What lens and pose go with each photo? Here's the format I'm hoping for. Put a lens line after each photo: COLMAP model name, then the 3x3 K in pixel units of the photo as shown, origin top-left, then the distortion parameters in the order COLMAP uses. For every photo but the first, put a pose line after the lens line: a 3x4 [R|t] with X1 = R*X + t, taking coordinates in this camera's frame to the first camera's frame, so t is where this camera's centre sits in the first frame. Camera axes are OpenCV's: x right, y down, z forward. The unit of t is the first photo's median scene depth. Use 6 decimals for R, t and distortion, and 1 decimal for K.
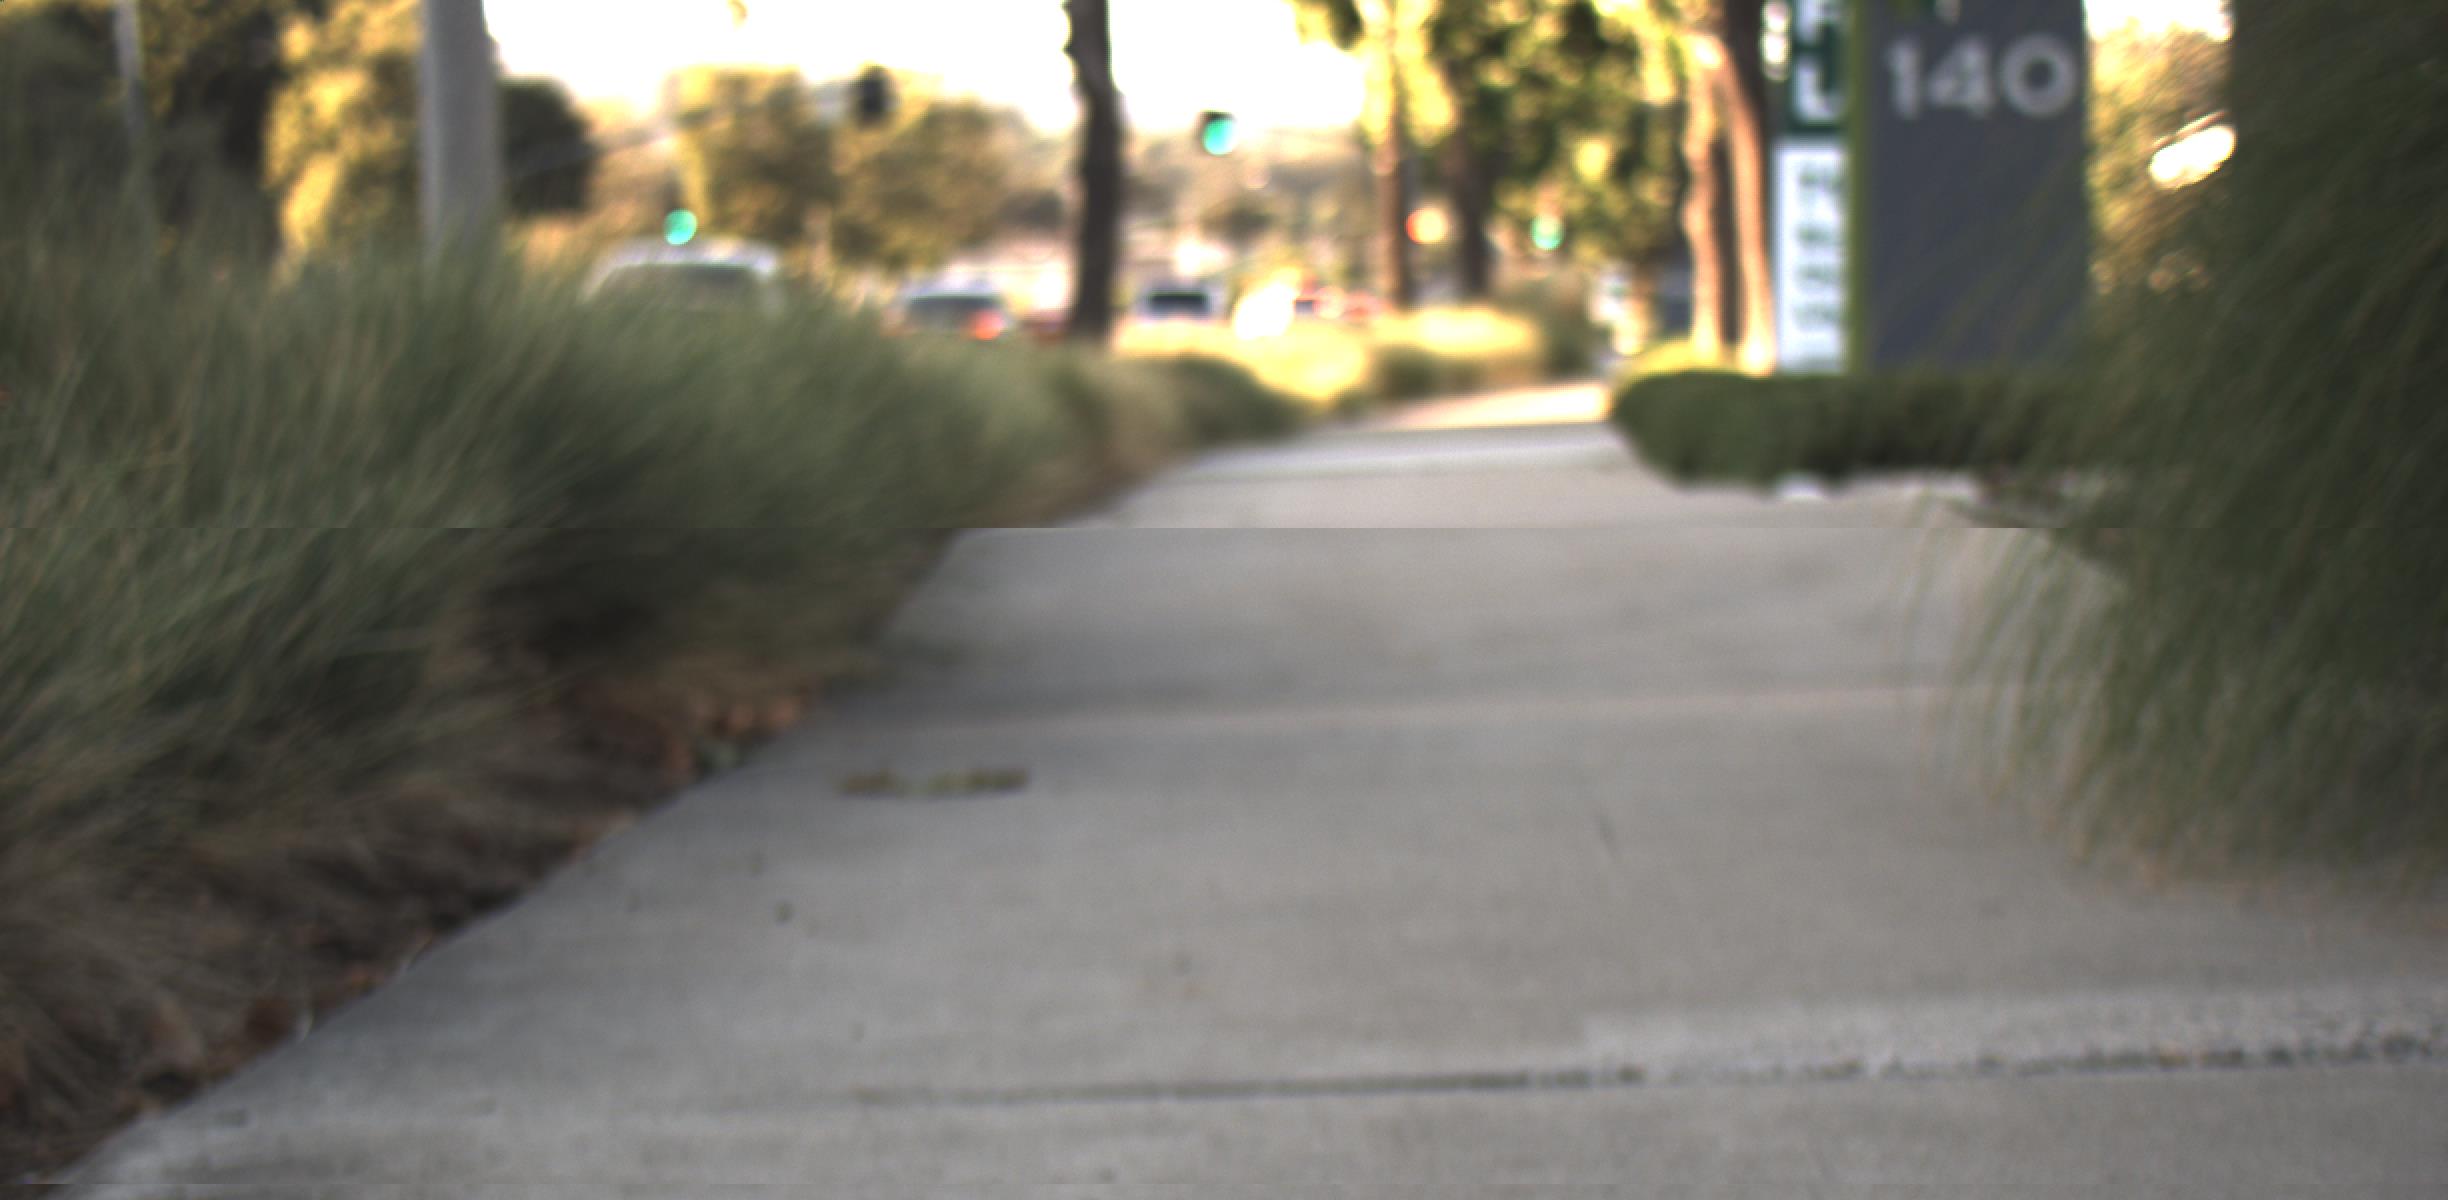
lens RADIAL K [[4740.2, 0, 1308.7], [0, 4740.2, 798.0], [0, 0, 1]] dist [-0.090890, 0.906291]
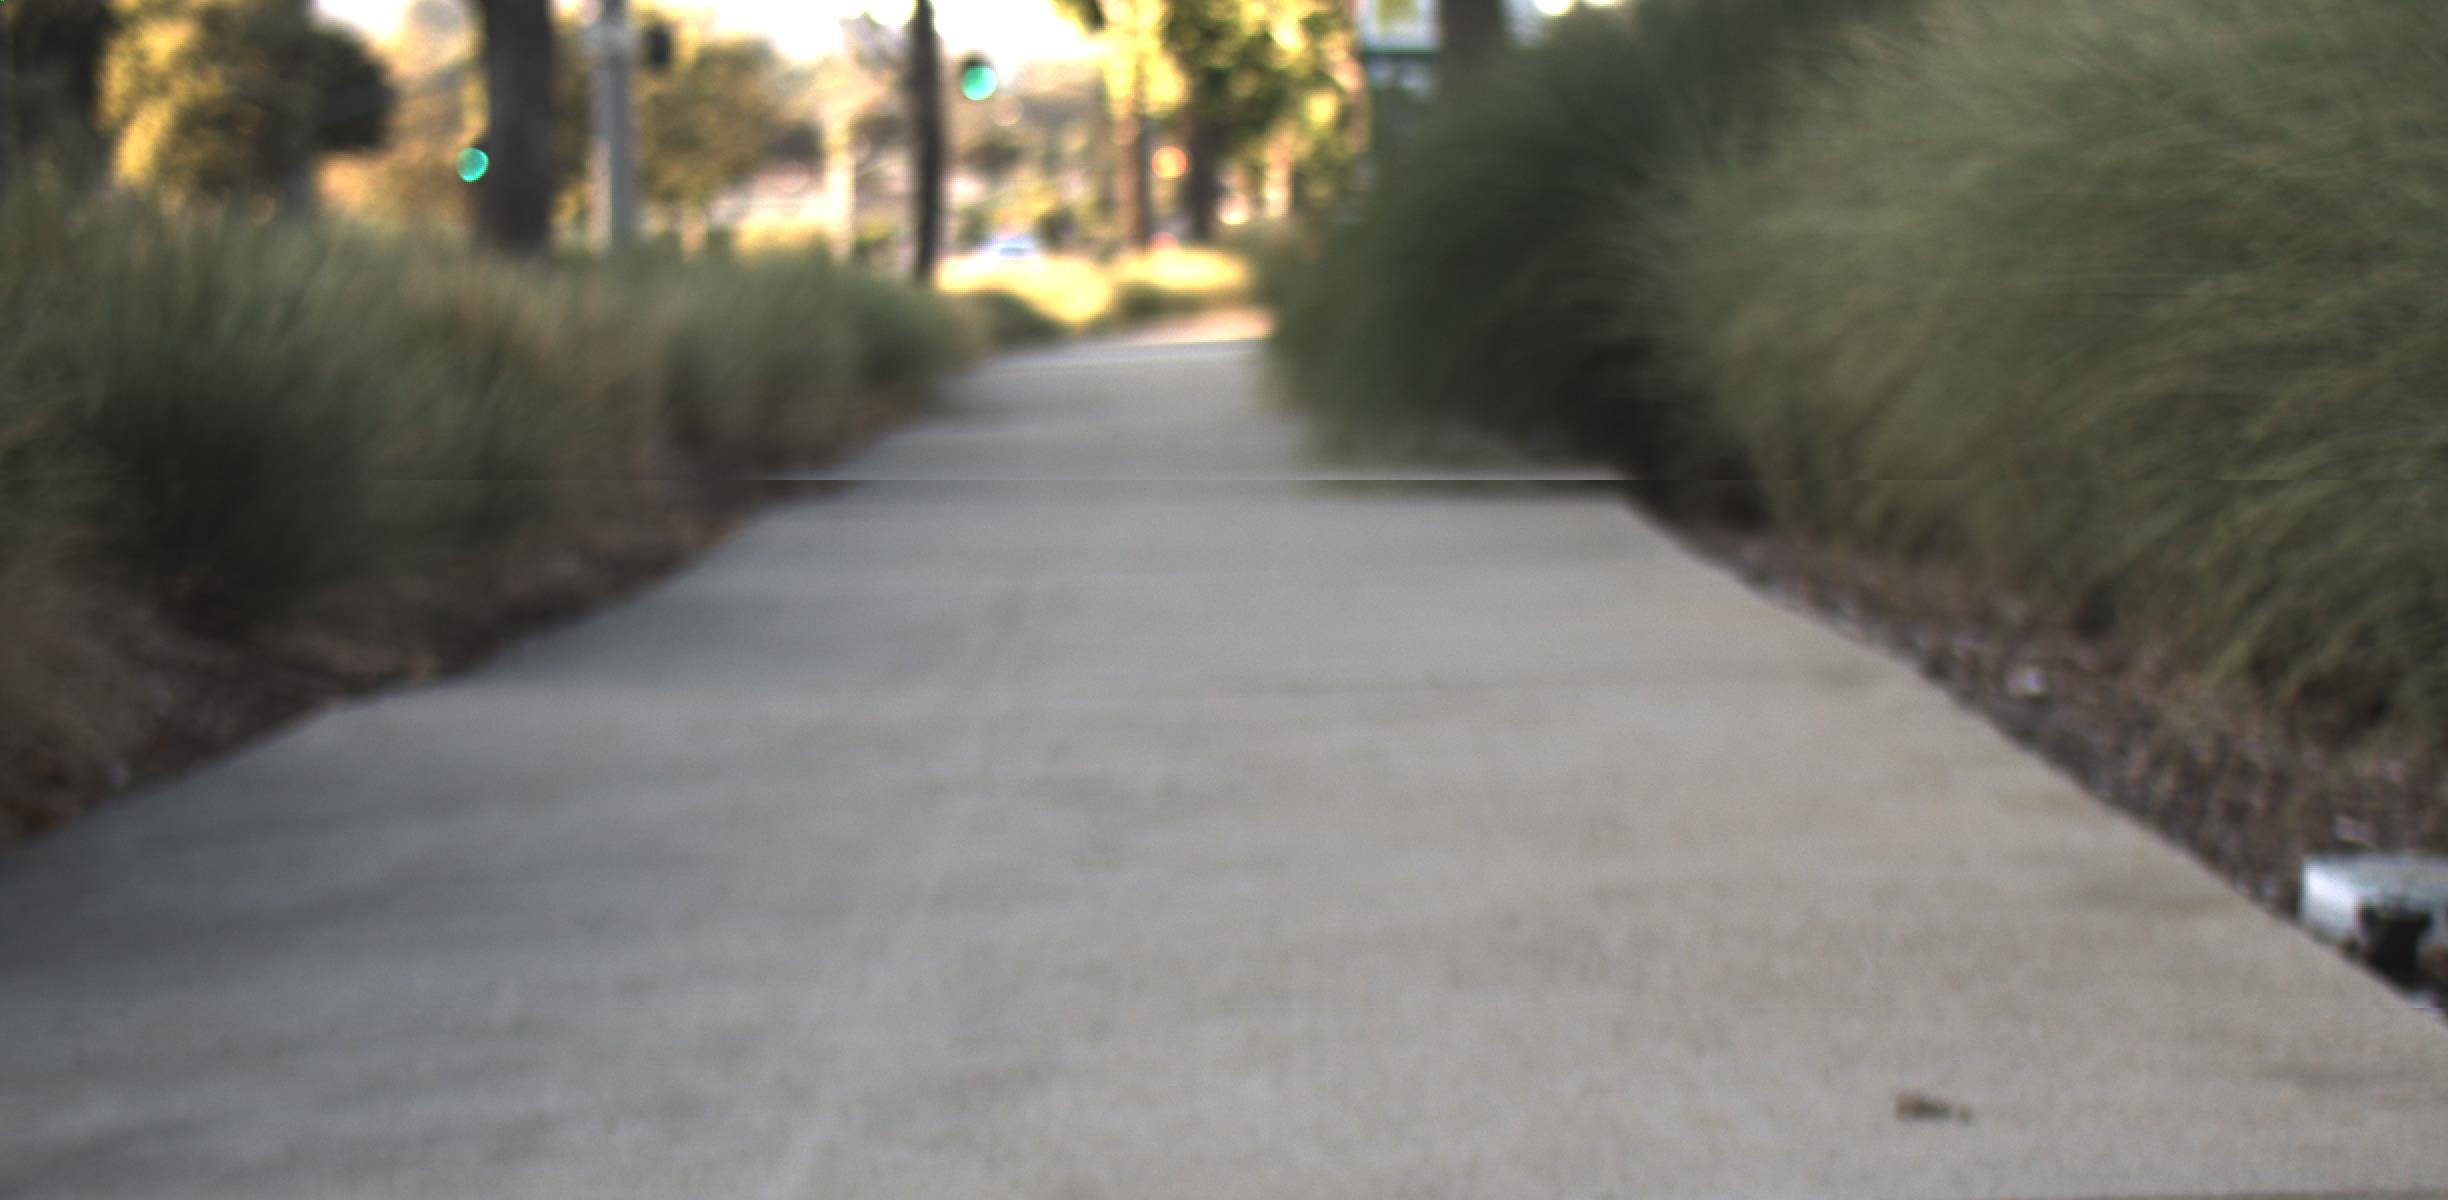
lens RADIAL K [[4740.2, 0, 1308.7], [0, 4740.2, 798.0], [0, 0, 1]] dist [-0.090890, 0.906291]
pose [[0.998620, -0.001946, 0.052482, -0.000777], [0.001188, 0.999894, 0.014481, 0.009326], [-0.052504, -0.014398, 0.998517, -0.102442]]
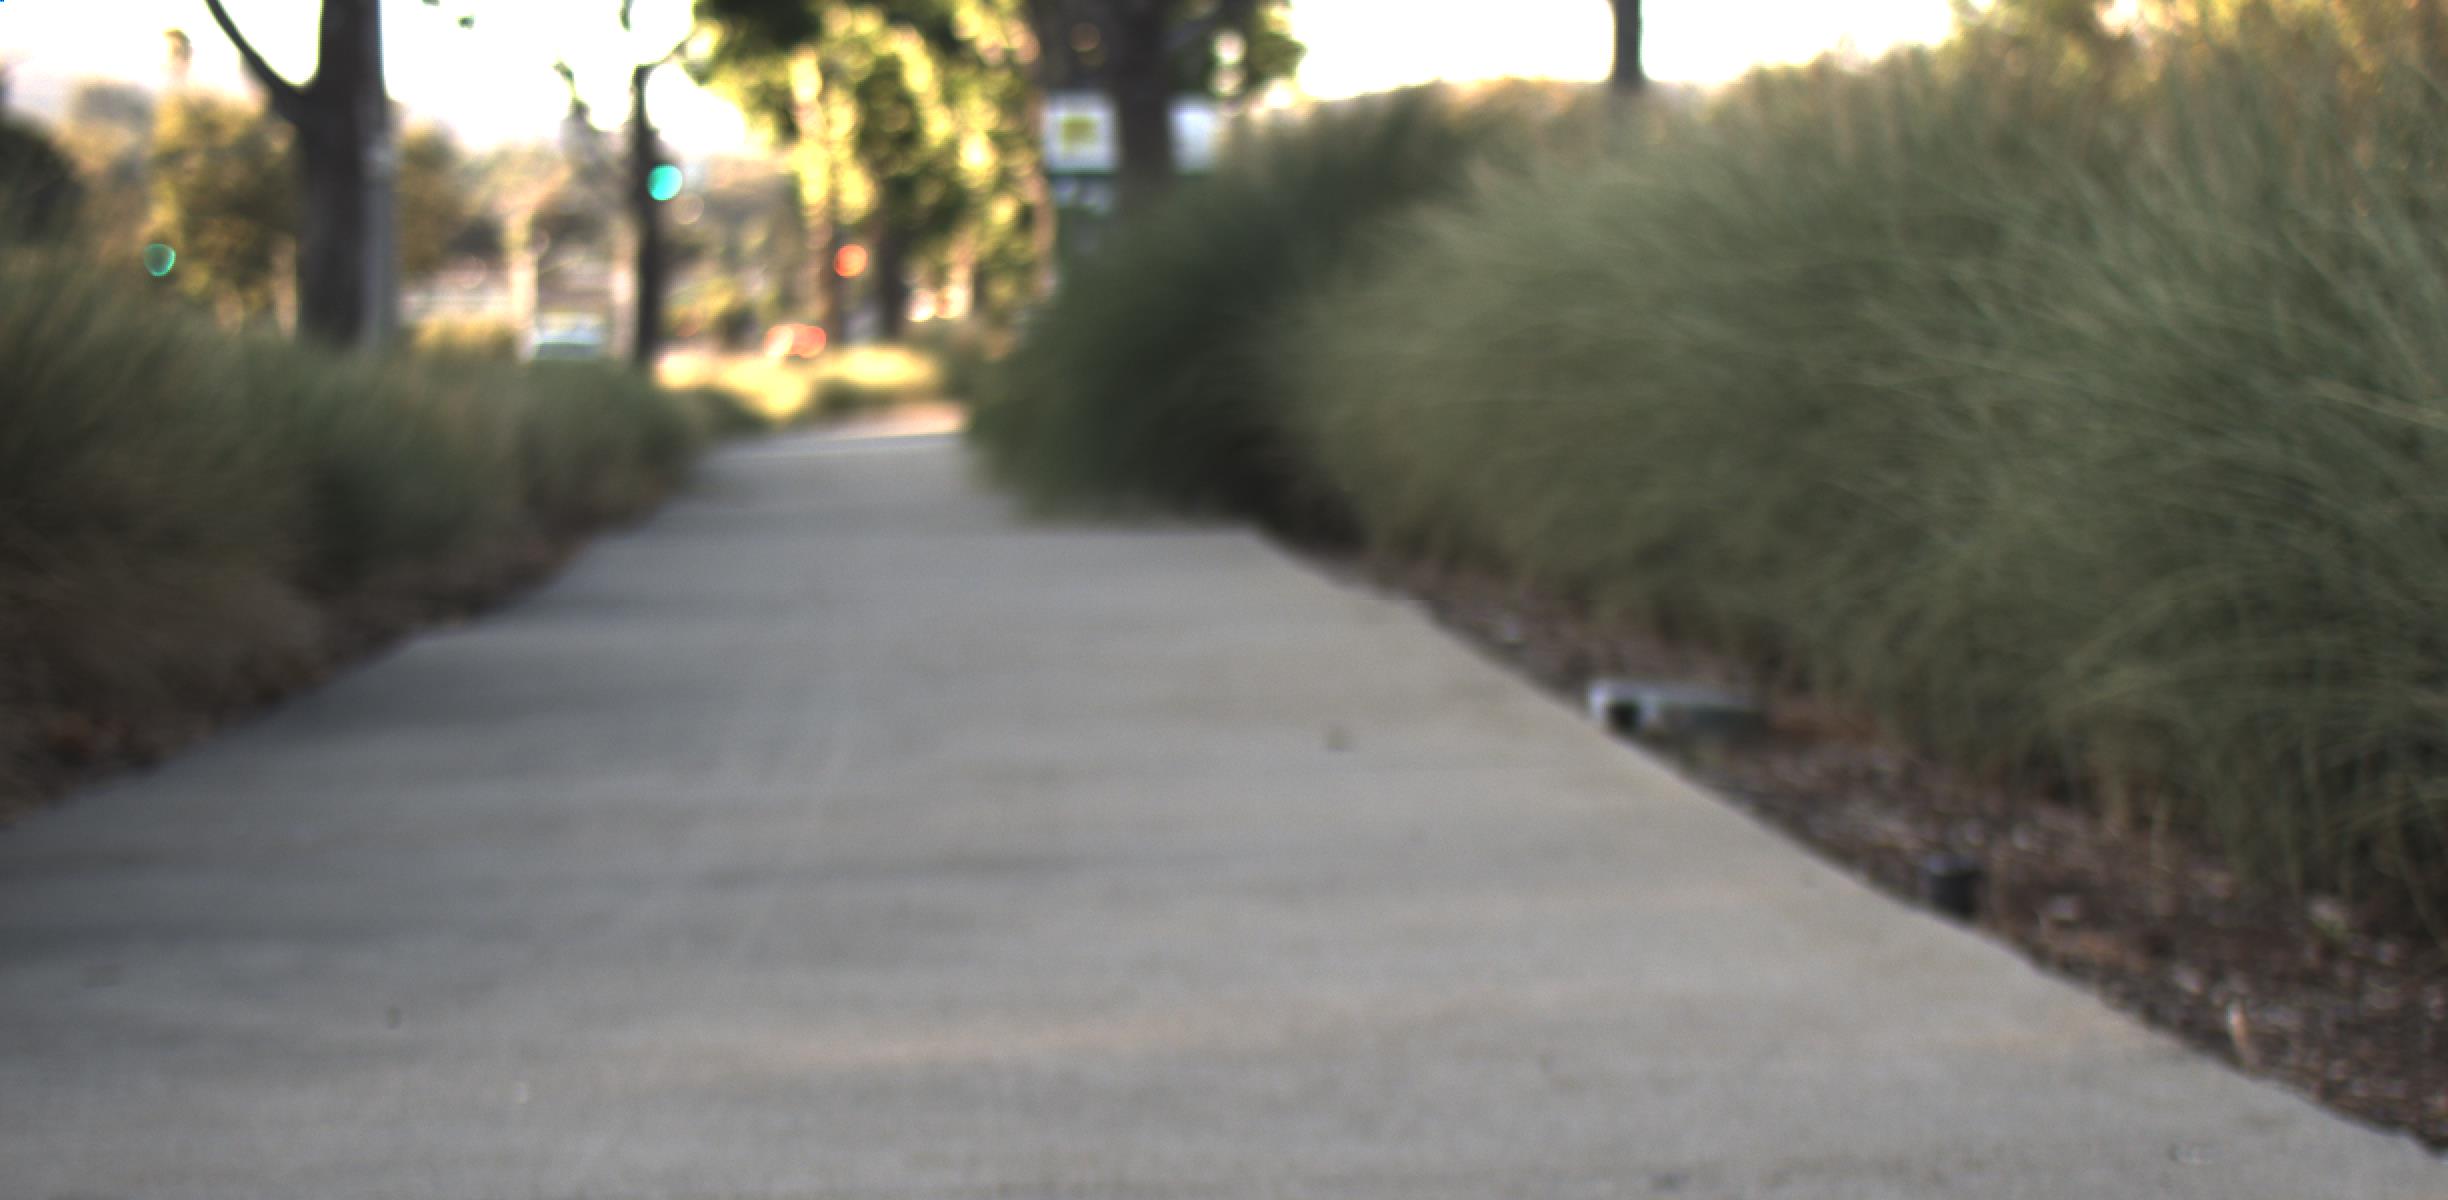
lens RADIAL K [[4740.2, 0, 1308.7], [0, 4740.2, 798.0], [0, 0, 1]] dist [-0.090890, 0.906291]
pose [[0.992823, -0.004983, 0.119493, -0.002995], [0.005674, 0.999969, -0.005438, 0.011827], [-0.119462, 0.006077, 0.992820, -0.130139]]
